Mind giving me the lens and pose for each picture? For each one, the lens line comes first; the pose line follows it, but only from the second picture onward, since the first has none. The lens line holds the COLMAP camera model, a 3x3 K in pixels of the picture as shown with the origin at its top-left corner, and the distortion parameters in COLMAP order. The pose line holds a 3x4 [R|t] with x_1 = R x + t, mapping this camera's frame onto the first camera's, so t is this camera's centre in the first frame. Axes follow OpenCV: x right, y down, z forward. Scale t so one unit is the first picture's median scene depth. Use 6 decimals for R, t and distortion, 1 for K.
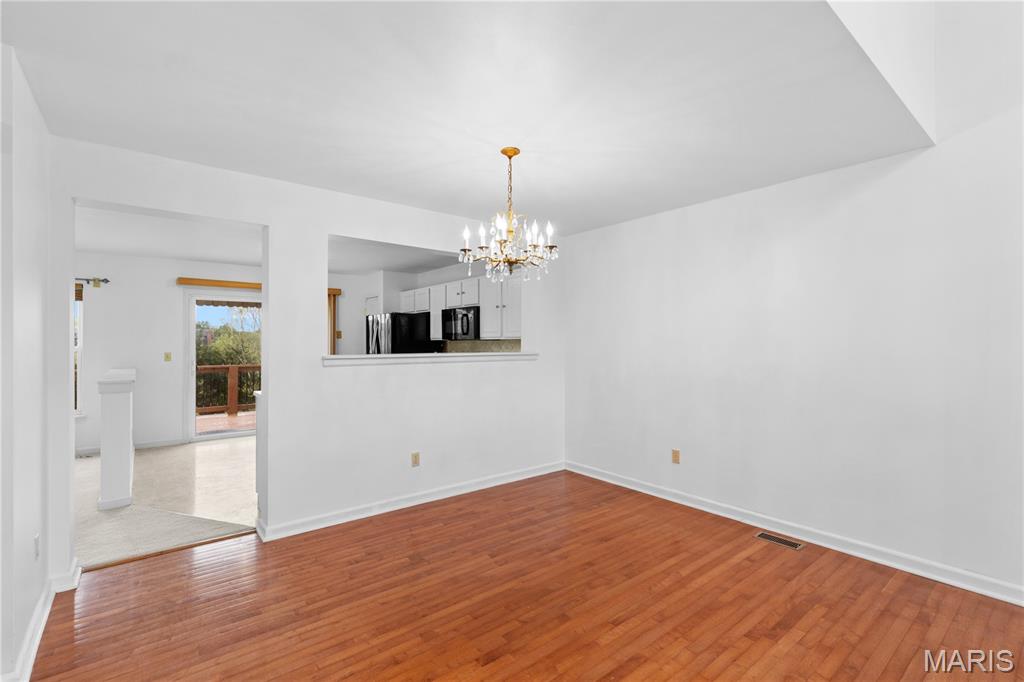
lens RADIAL K [[464.9, 0, 509.3], [0, 464.9, 341.3], [0, 0, 1]] dist [0.001660, 0.000456]
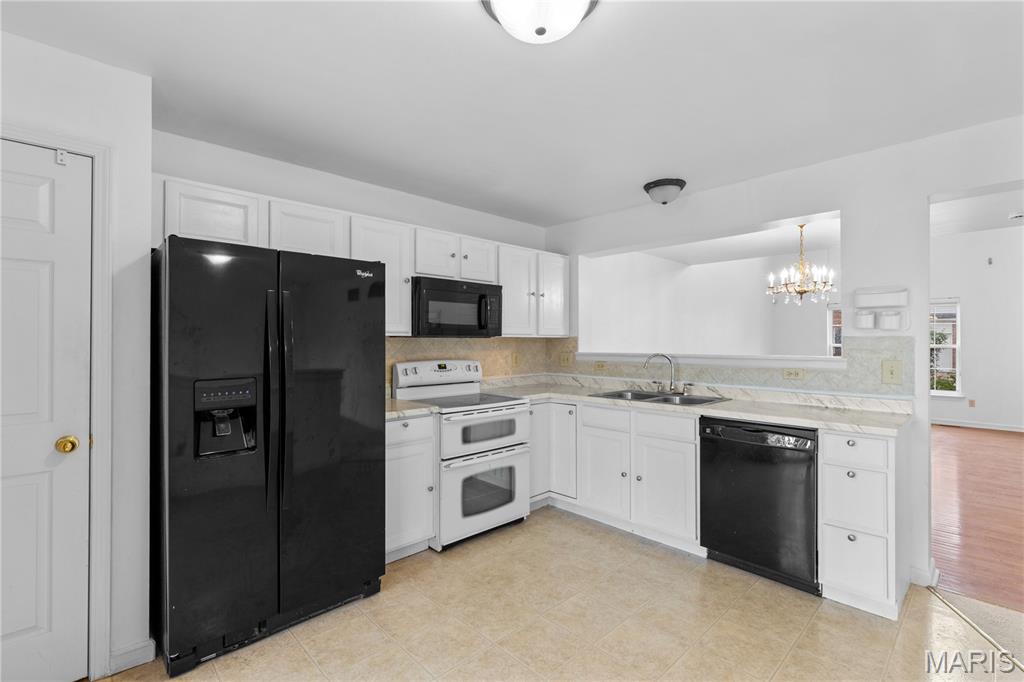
lens RADIAL K [[464.9, 0, 516.2], [0, 464.9, 341.9], [0, 0, 1]] dist [0.001660, 0.000456]
pose [[-0.099114, 0.002656, 0.995073, -1.130391], [-0.003150, 0.999991, -0.002982, 0.007644], [-0.995071, -0.003430, -0.099105, 1.618525]]
